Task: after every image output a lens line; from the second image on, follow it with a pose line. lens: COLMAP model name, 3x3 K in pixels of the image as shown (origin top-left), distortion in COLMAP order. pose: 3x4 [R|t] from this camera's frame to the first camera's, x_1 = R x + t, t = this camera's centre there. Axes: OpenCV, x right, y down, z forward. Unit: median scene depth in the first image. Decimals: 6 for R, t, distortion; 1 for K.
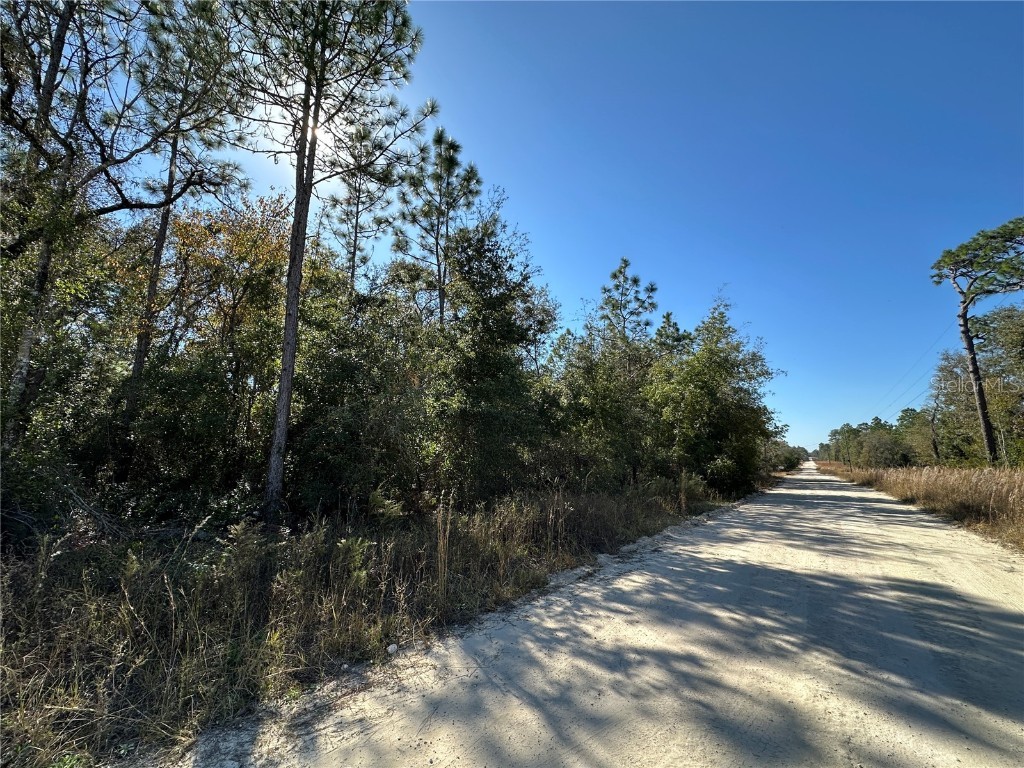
lens RADIAL K [[407.2, 0, 512.0], [0, 407.2, 384.0], [0, 0, 1]] dist [-0.001395, 0.000734]
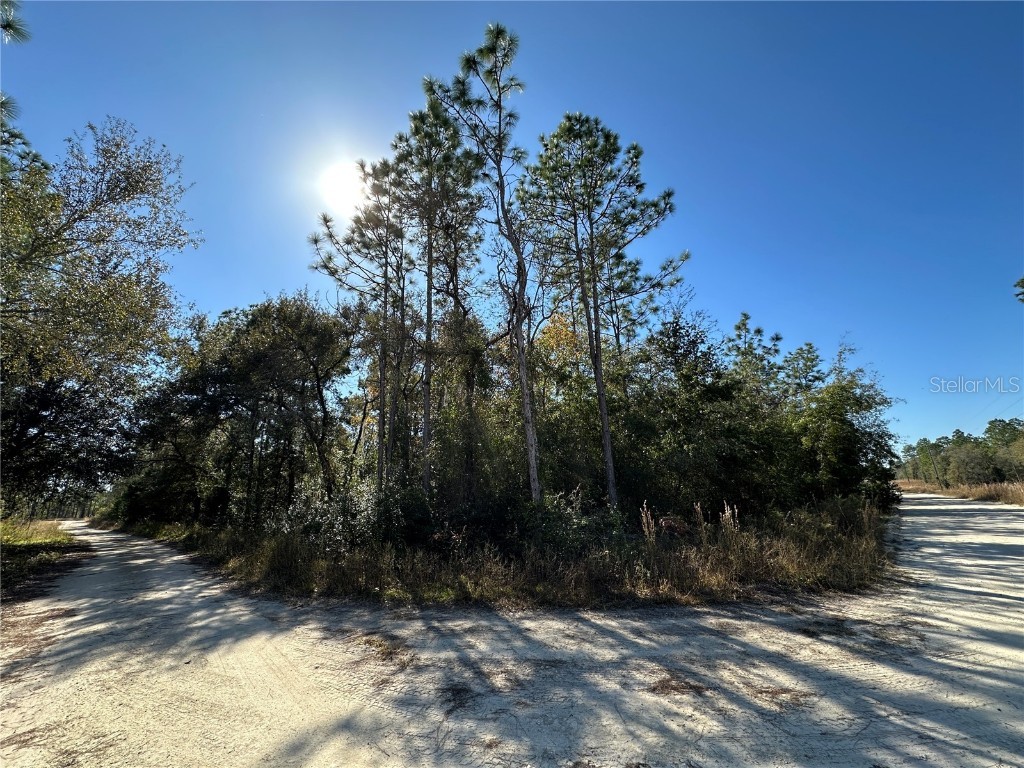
lens RADIAL K [[407.2, 0, 512.0], [0, 407.2, 384.0], [0, 0, 1]] dist [-0.001395, 0.000734]
pose [[0.994765, -0.059310, -0.083212, -0.074325], [0.052884, 0.995596, -0.077409, -0.010515], [0.087437, 0.072604, 0.993521, -0.053996]]
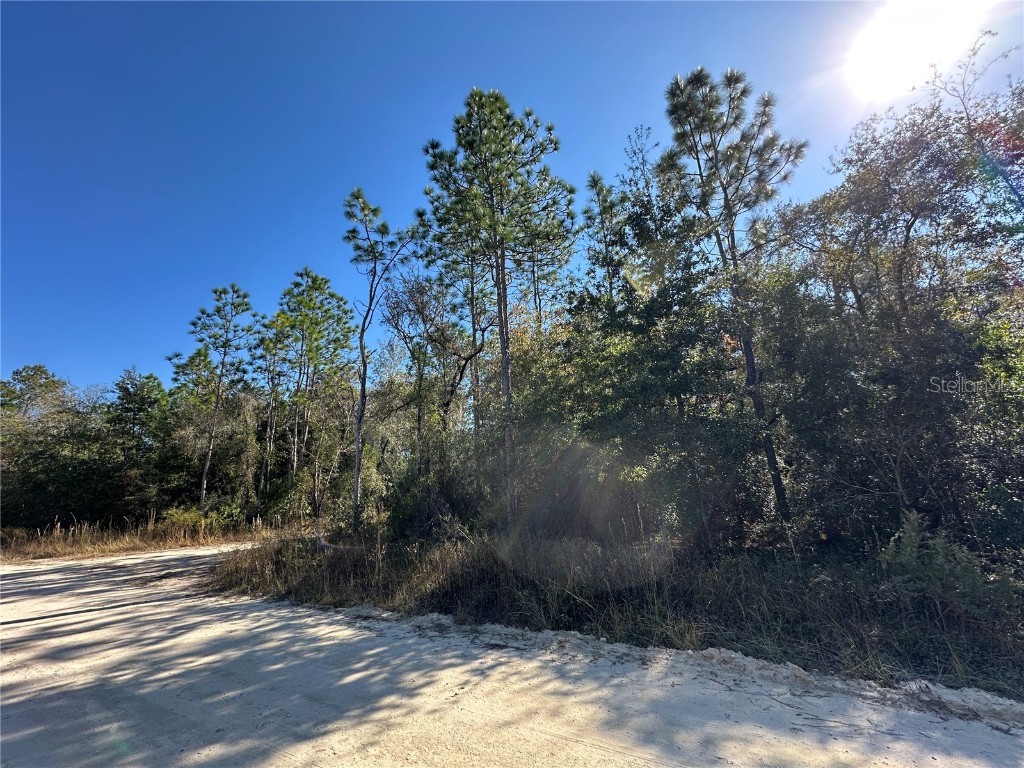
lens RADIAL K [[407.2, 0, 512.0], [0, 407.2, 384.0], [0, 0, 1]] dist [-0.001395, 0.000734]
pose [[0.127802, -0.255102, -0.958431, 1.924660], [0.238349, 0.945935, -0.219993, 0.323406], [0.962734, -0.200325, 0.181695, 1.814657]]
